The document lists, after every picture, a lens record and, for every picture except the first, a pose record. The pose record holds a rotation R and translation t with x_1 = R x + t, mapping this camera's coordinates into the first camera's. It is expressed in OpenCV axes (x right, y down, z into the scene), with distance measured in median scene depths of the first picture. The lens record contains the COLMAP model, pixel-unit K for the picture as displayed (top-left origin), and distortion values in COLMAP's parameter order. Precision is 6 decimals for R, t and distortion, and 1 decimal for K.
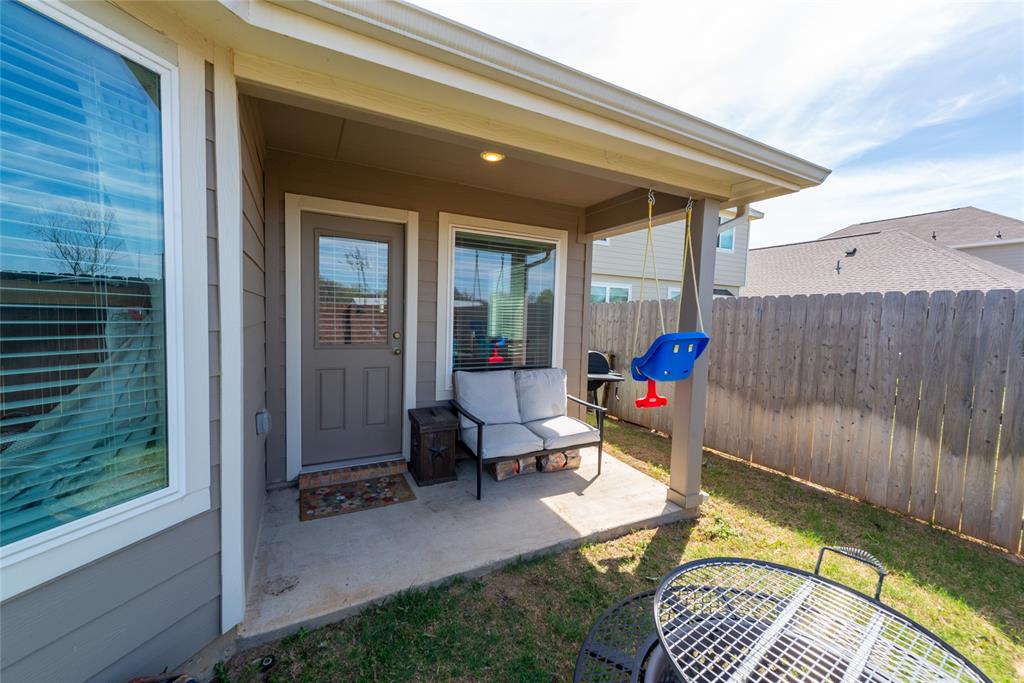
lens RADIAL K [[399.7, 0, 511.7], [0, 399.7, 343.1], [0, 0, 1]] dist [0.007846, -0.000483]
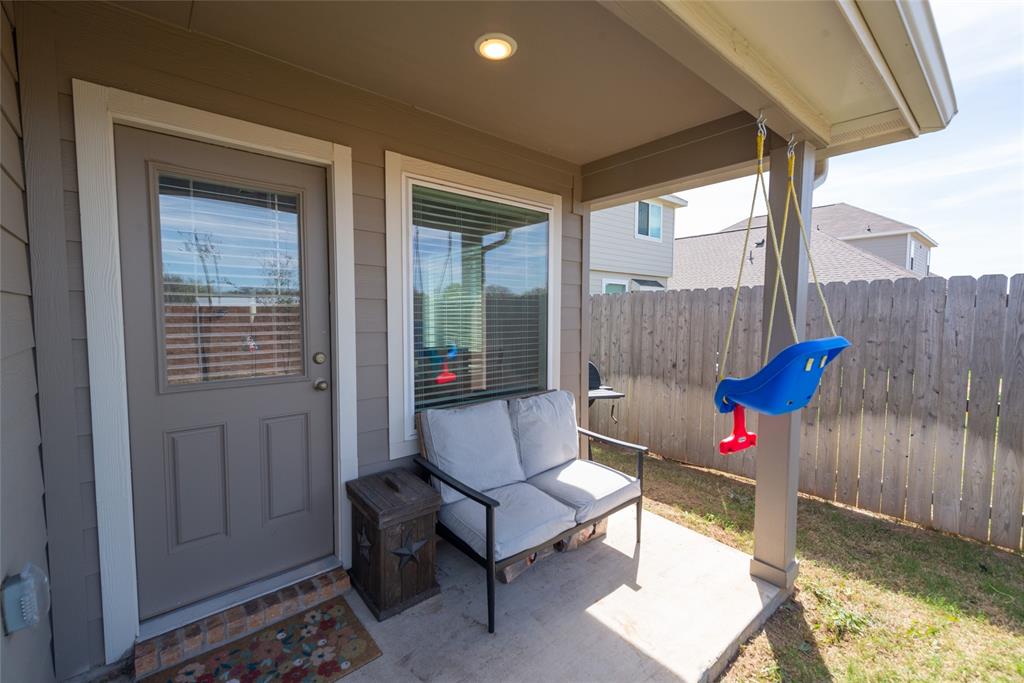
lens RADIAL K [[436.7, 0, 512.0], [0, 436.7, 341.5], [0, 0, 1]] dist [0.006265, -0.000618]
pose [[0.973078, -0.042164, 0.226585, -0.155463], [0.042469, 0.999092, 0.003532, -0.032878], [-0.226528, 0.006186, 0.973985, 0.309763]]
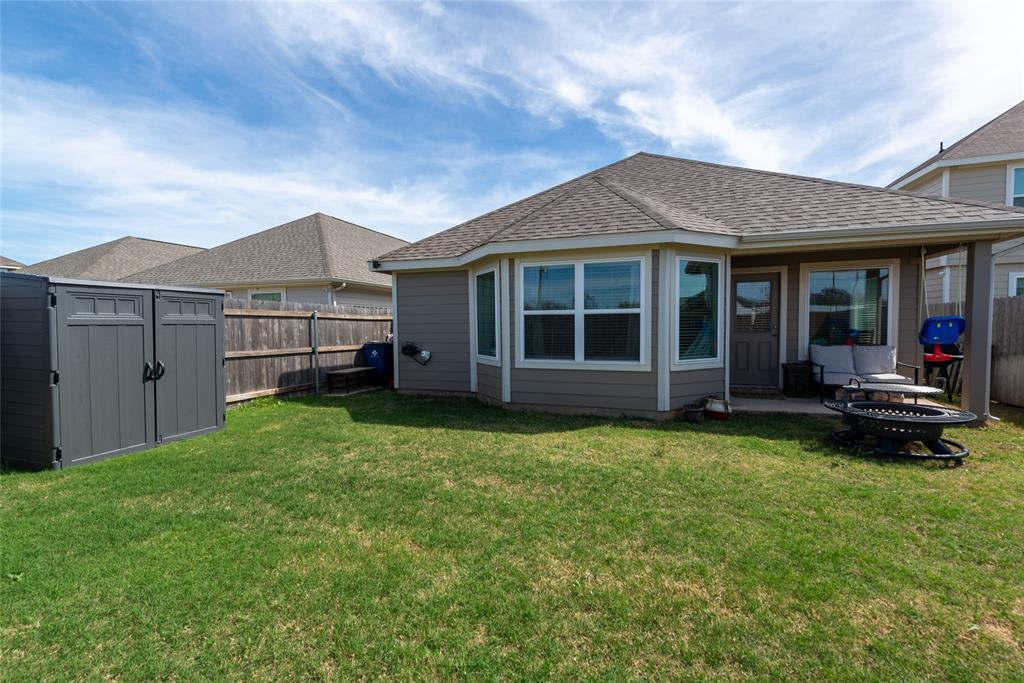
lens RADIAL K [[421.5, 0, 514.2], [0, 421.5, 338.7], [0, 0, 1]] dist [0.008995, -0.000424]
pose [[0.688965, -0.012373, -0.724689, 0.353130], [-0.019707, 0.999165, -0.035795, 0.143019], [0.724527, 0.038943, 0.688145, -1.428674]]
